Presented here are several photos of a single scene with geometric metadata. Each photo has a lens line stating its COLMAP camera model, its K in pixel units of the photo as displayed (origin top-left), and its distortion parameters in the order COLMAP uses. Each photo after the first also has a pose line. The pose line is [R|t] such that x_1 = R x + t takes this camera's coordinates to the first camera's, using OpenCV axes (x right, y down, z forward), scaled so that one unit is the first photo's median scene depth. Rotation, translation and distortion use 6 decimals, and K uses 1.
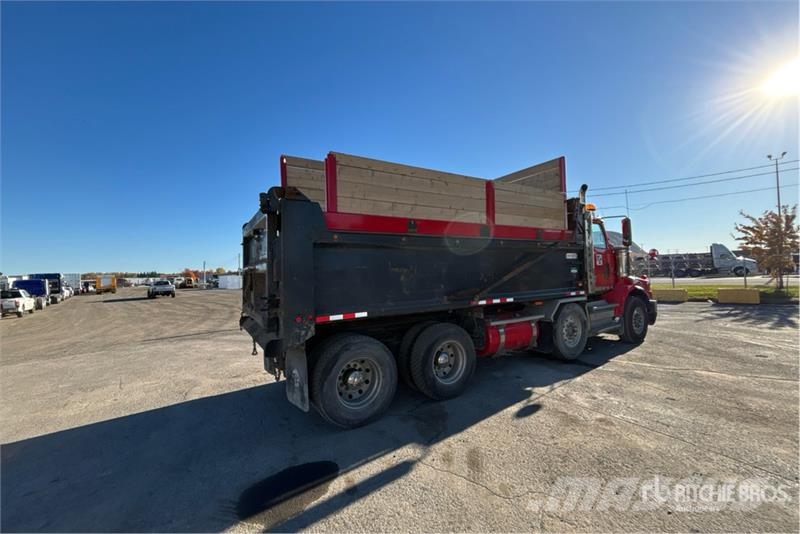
lens RADIAL K [[320.2, 0, 400.0], [0, 320.2, 267.0], [0, 0, 1]] dist [0.011414, -0.000138]
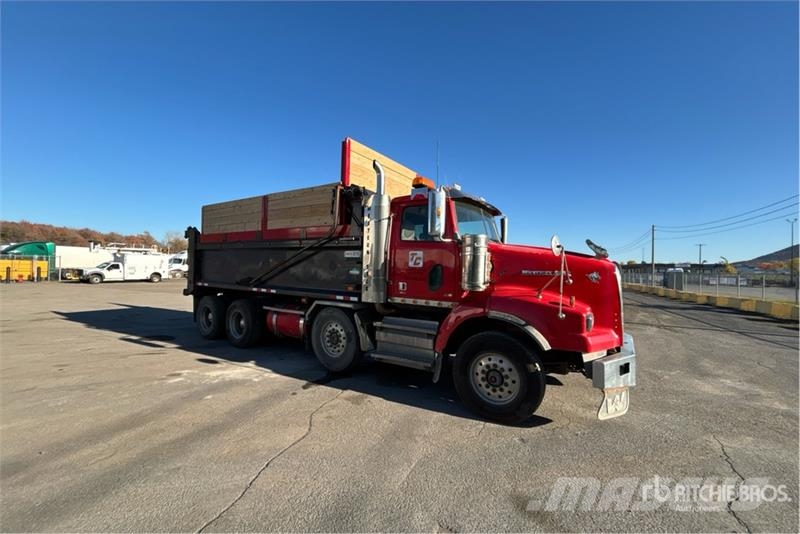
lens RADIAL K [[320.2, 0, 400.0], [0, 320.2, 267.0], [0, 0, 1]] dist [0.011414, -0.000138]
pose [[0.409485, 0.039184, -0.911475, 1.653458], [-0.016438, 0.999232, 0.035572, -0.039223], [0.912169, 0.000416, 0.409814, 0.953059]]
